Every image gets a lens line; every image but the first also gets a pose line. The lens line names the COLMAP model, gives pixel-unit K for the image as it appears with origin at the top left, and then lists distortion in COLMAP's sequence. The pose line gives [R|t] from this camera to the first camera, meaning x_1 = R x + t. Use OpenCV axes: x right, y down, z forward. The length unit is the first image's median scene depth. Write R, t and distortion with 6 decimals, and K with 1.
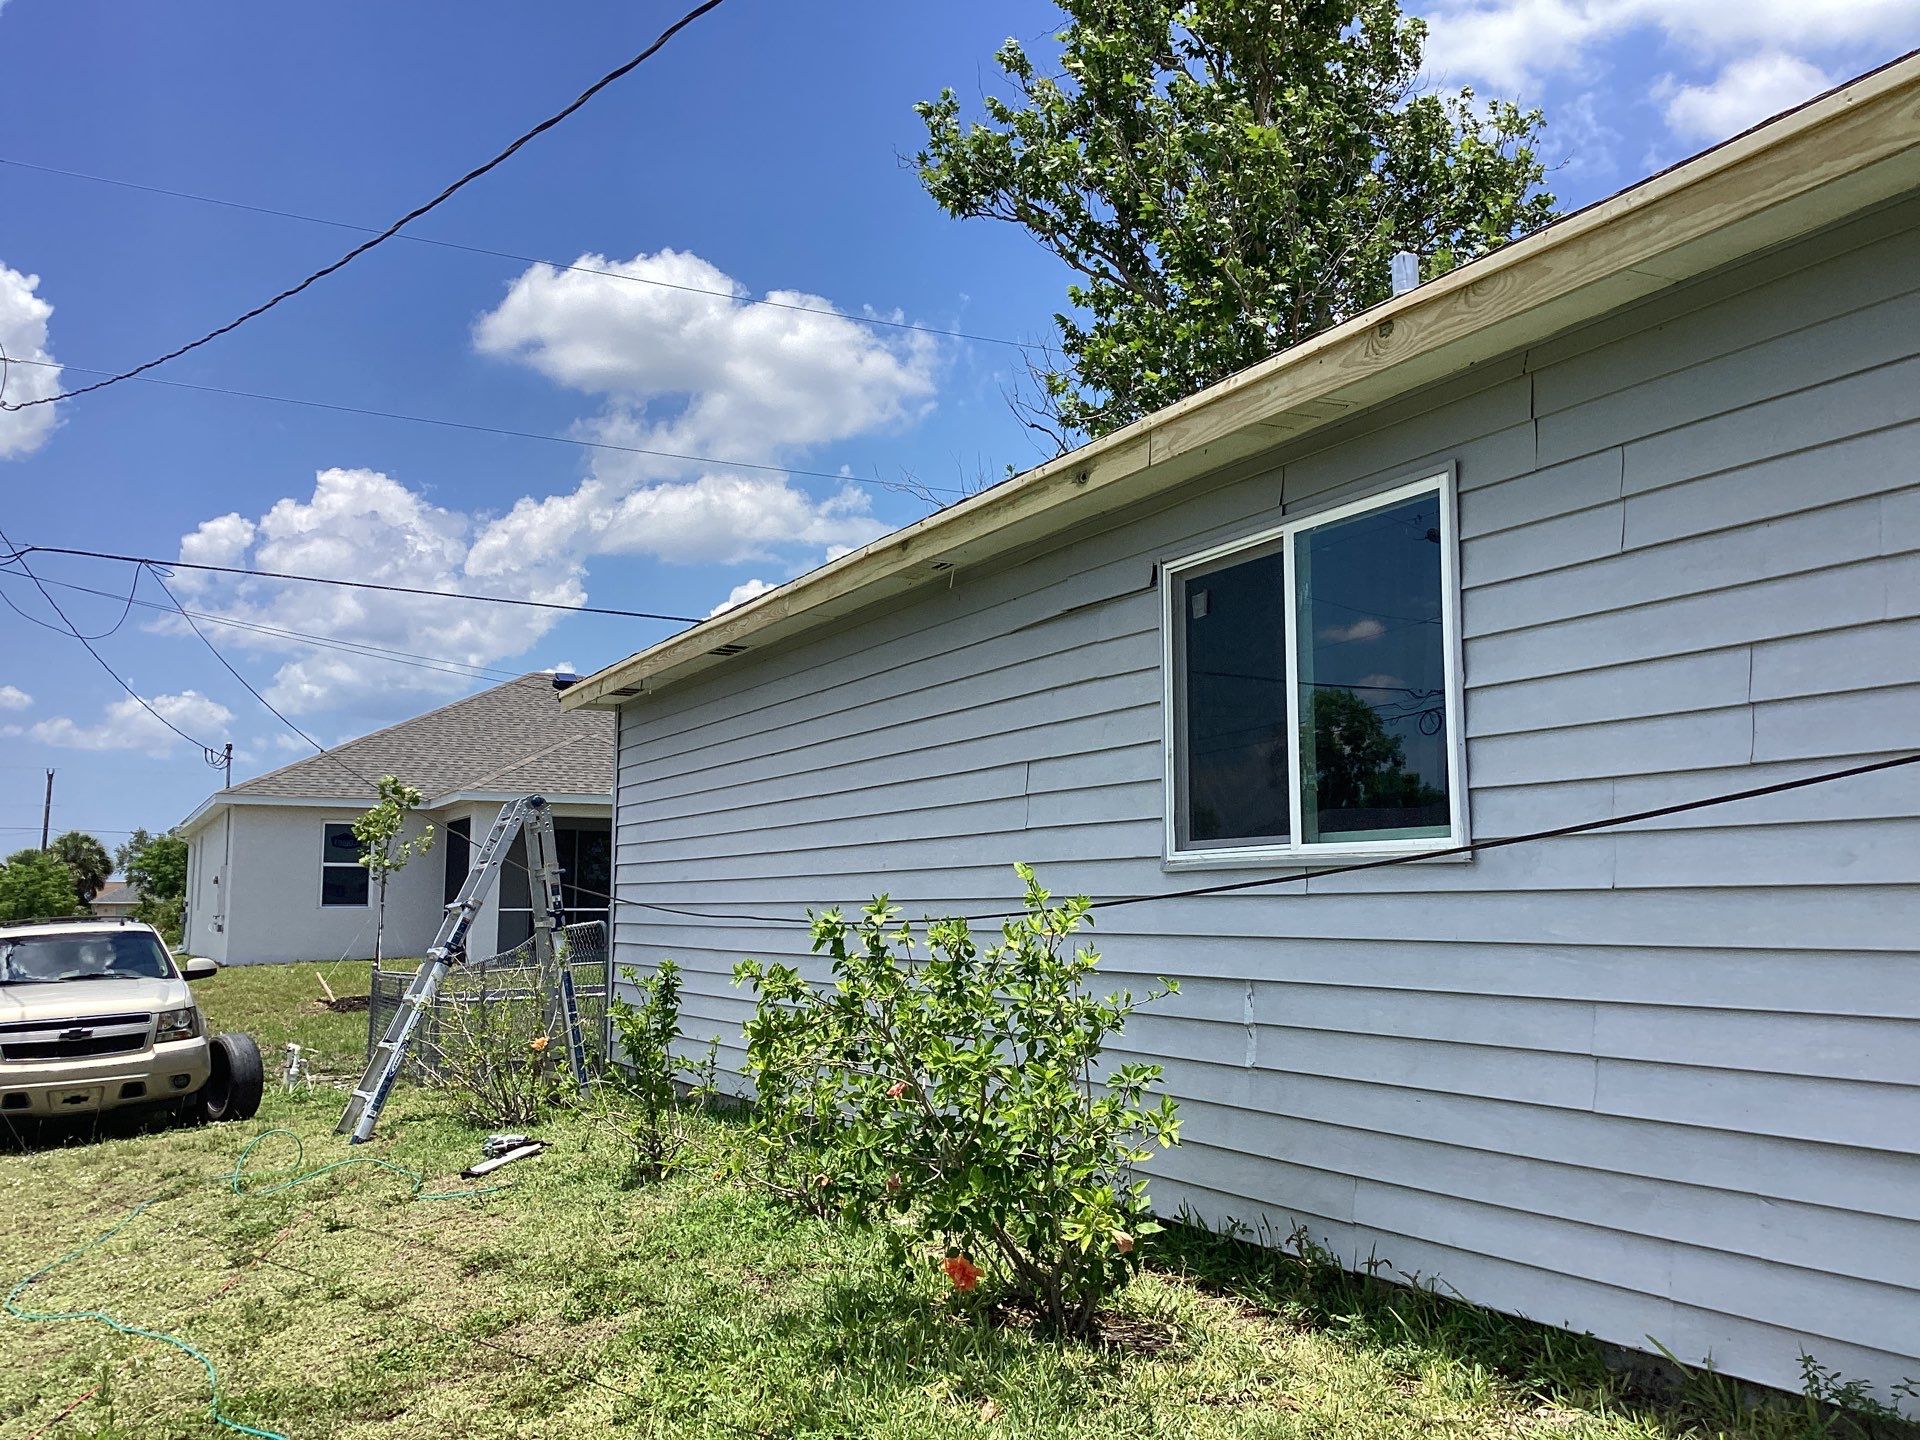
lens RADIAL K [[1691.0, 0, 972.0], [0, 1691.0, 728.9], [0, 0, 1]] dist [0.092973, -0.162662]
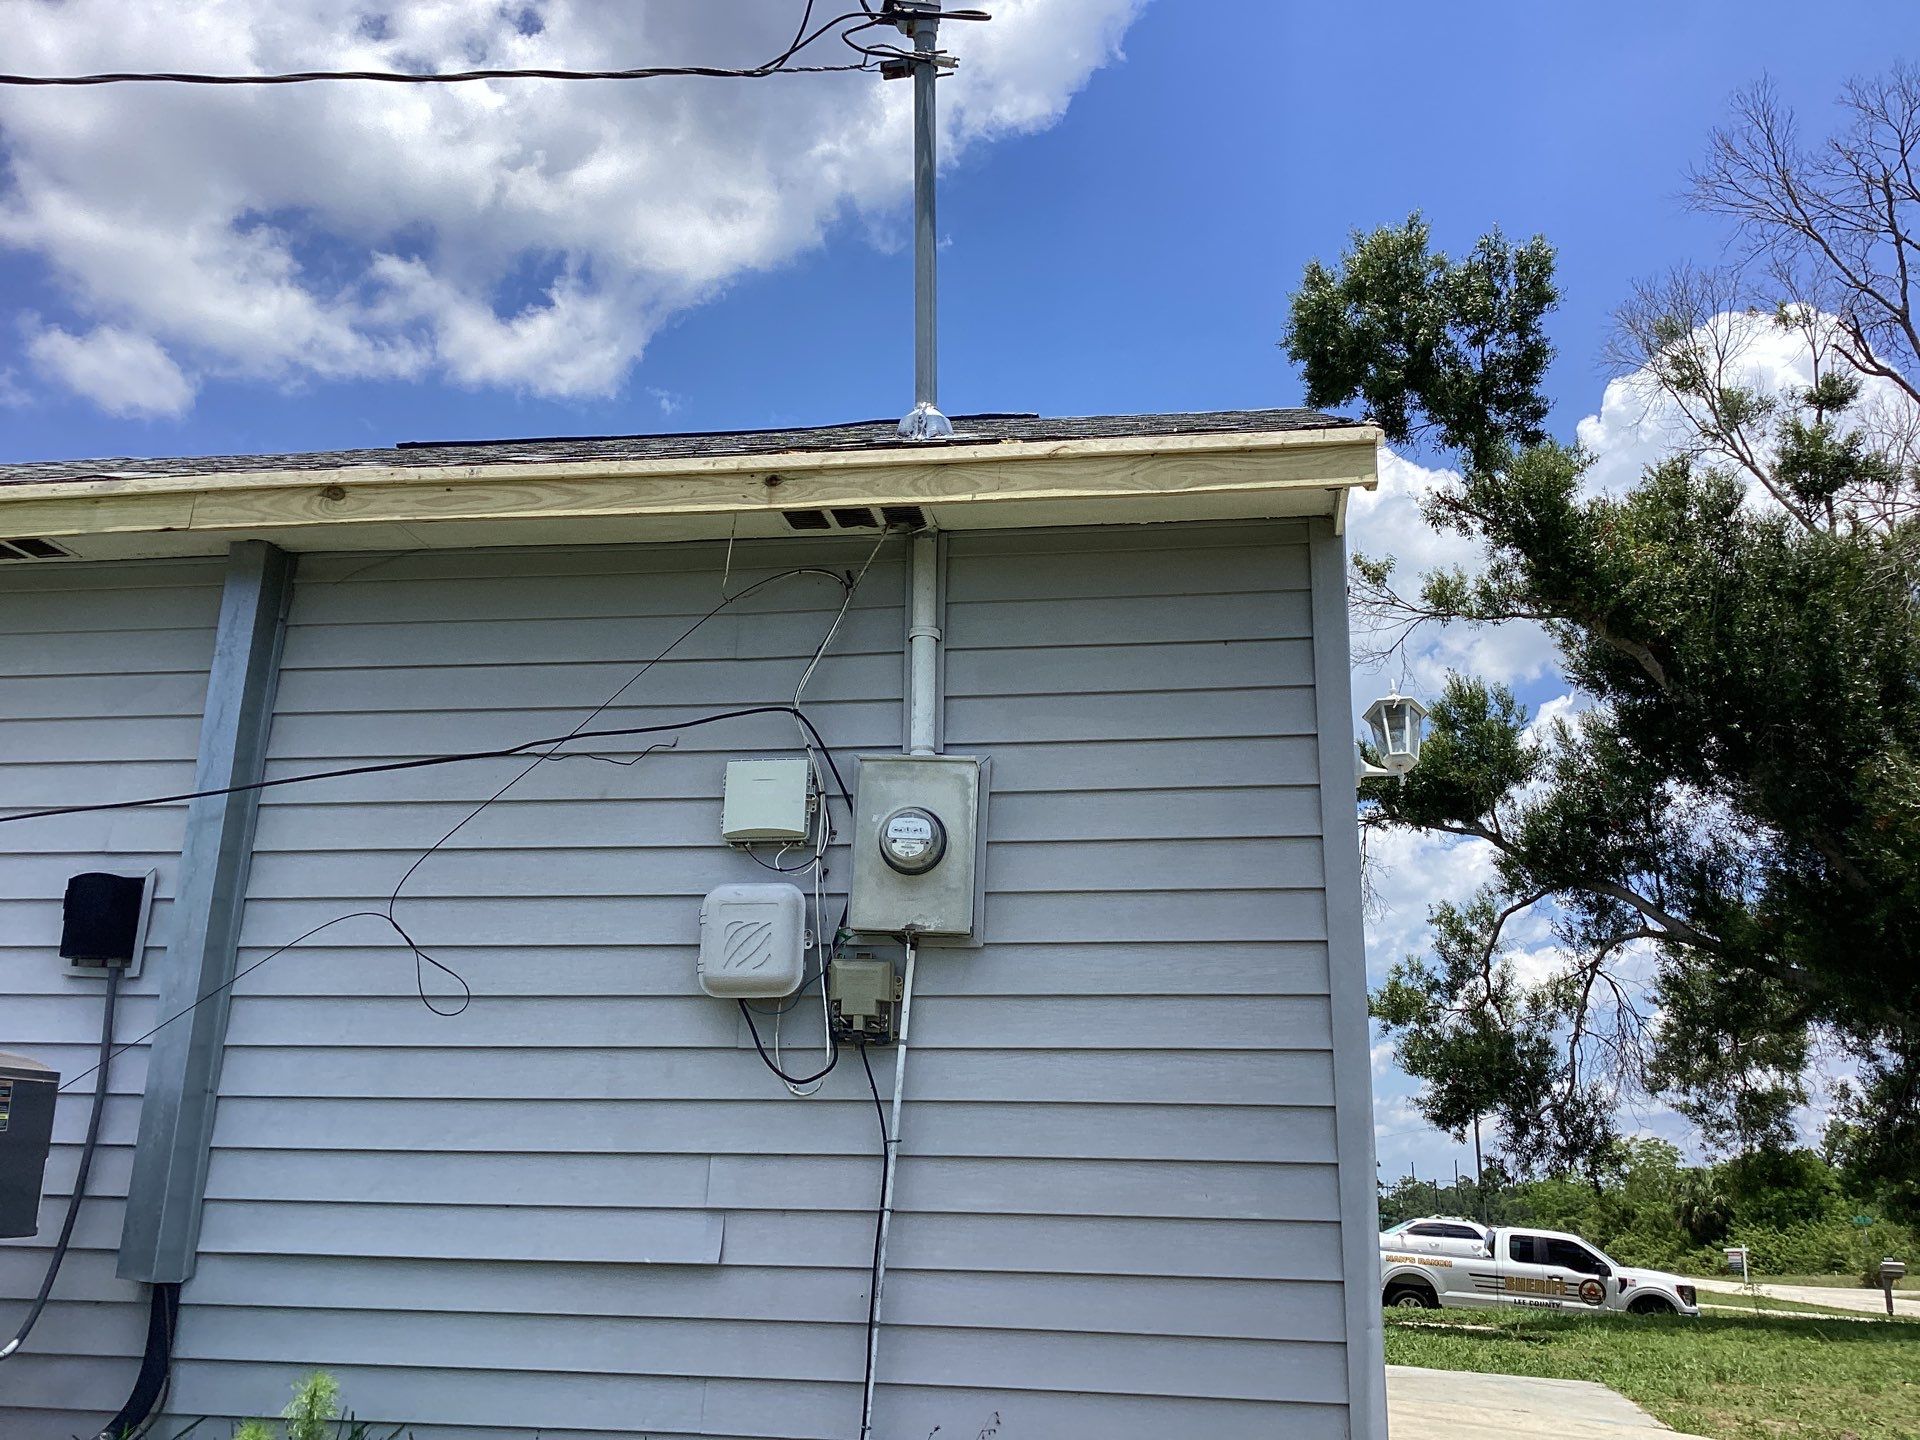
lens RADIAL K [[1691.0, 0, 986.3], [0, 1691.0, 734.9], [0, 0, 1]] dist [0.092973, -0.162662]
pose [[0.578779, 0.231720, 0.781870, 0.204707], [-0.112788, 0.972311, -0.204669, -0.035081], [-0.807647, 0.030273, 0.588888, -0.825611]]
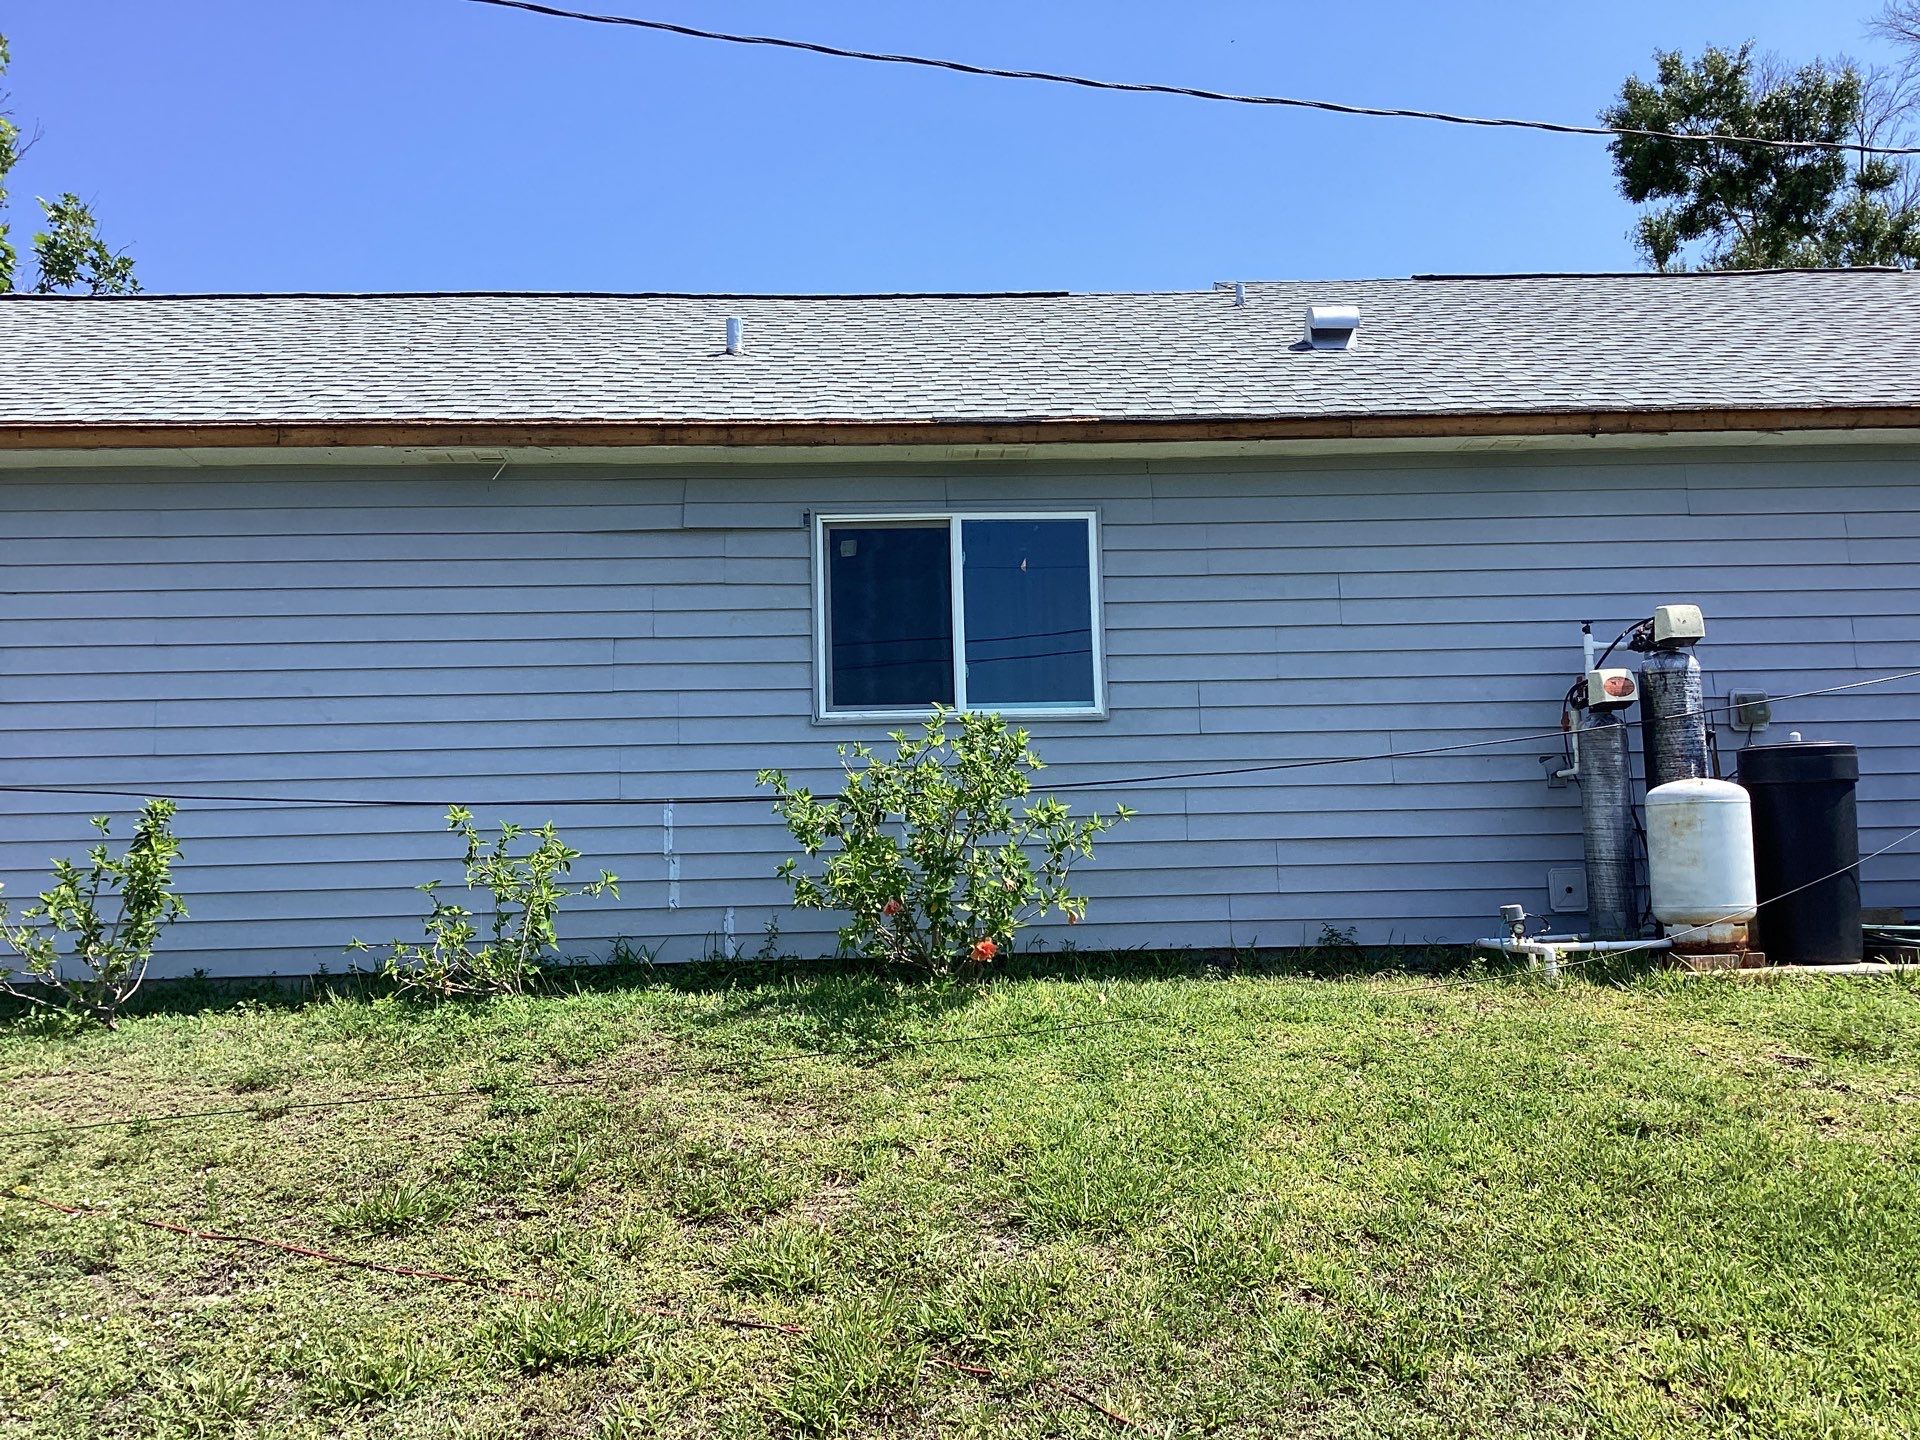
lens RADIAL K [[1691.0, 0, 968.7], [0, 1691.0, 718.6], [0, 0, 1]] dist [0.092973, -0.162662]
pose [[0.412965, 0.085352, 0.906738, -1.144950], [-0.073623, 0.995469, -0.060173, 0.155969], [-0.907766, -0.041907, 0.417378, 0.277161]]
